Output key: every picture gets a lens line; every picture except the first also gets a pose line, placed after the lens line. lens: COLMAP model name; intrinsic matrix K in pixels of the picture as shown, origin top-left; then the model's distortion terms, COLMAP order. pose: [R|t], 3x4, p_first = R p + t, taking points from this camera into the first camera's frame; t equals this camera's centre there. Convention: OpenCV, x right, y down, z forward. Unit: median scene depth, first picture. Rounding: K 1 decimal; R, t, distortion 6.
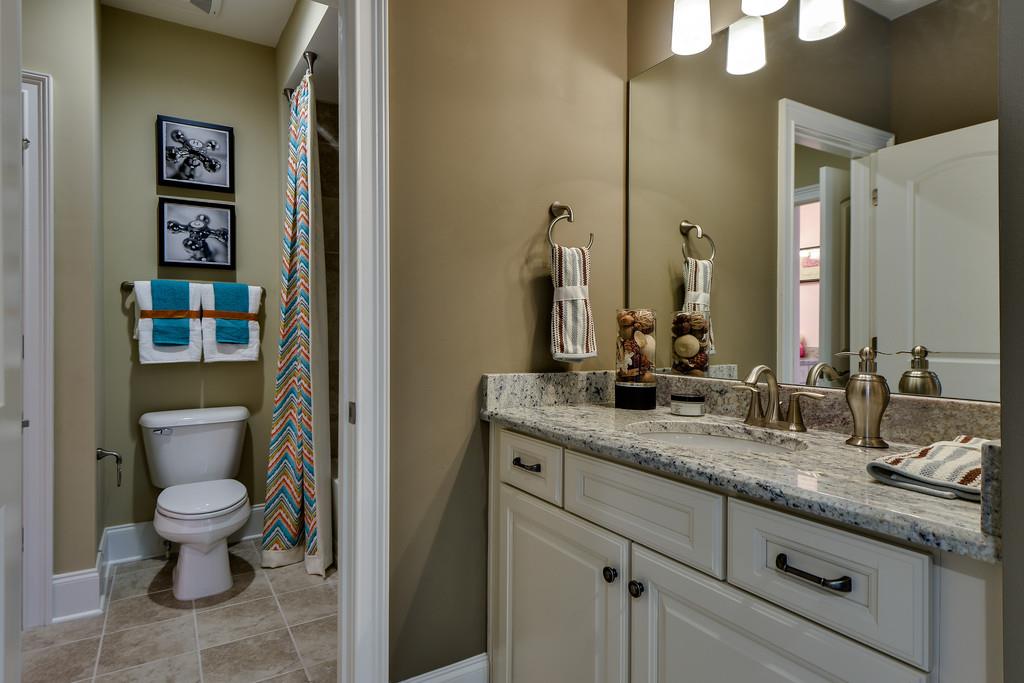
lens RADIAL K [[558.3, 0, 511.8], [0, 558.3, 333.6], [0, 0, 1]] dist [0.004603, -0.000715]
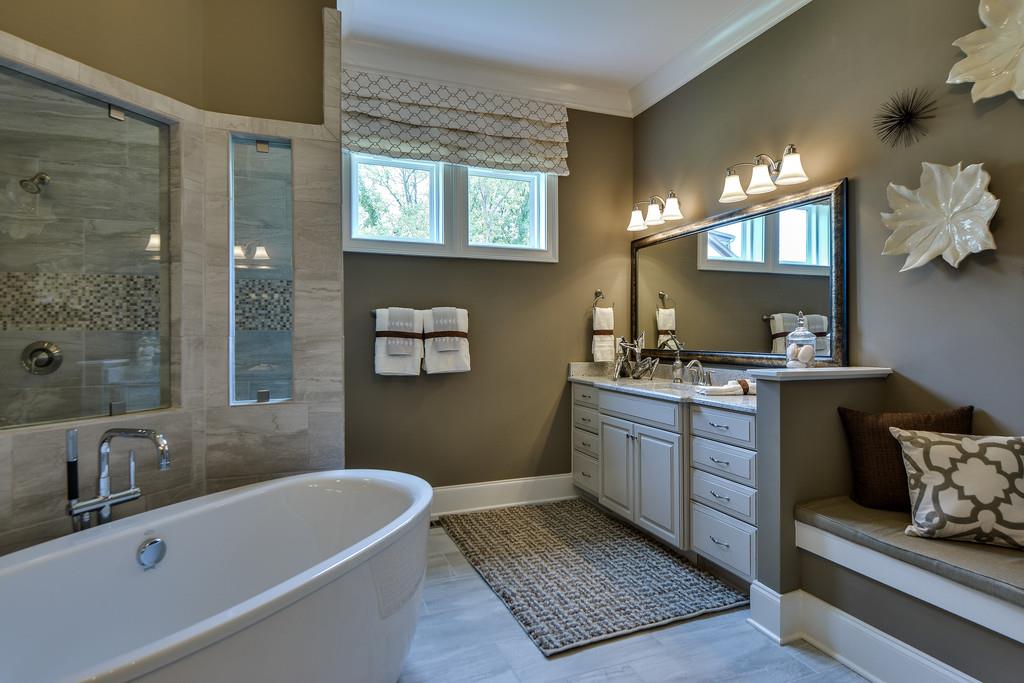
lens RADIAL K [[518.5, 0, 515.0], [0, 518.5, 334.5], [0, 0, 1]] dist [-0.001856, -0.000835]
pose [[0.989156, -0.019050, -0.145629, 0.057178], [0.020523, 0.999752, 0.008618, -0.088747], [0.145428, -0.011514, 0.989302, -1.425704]]
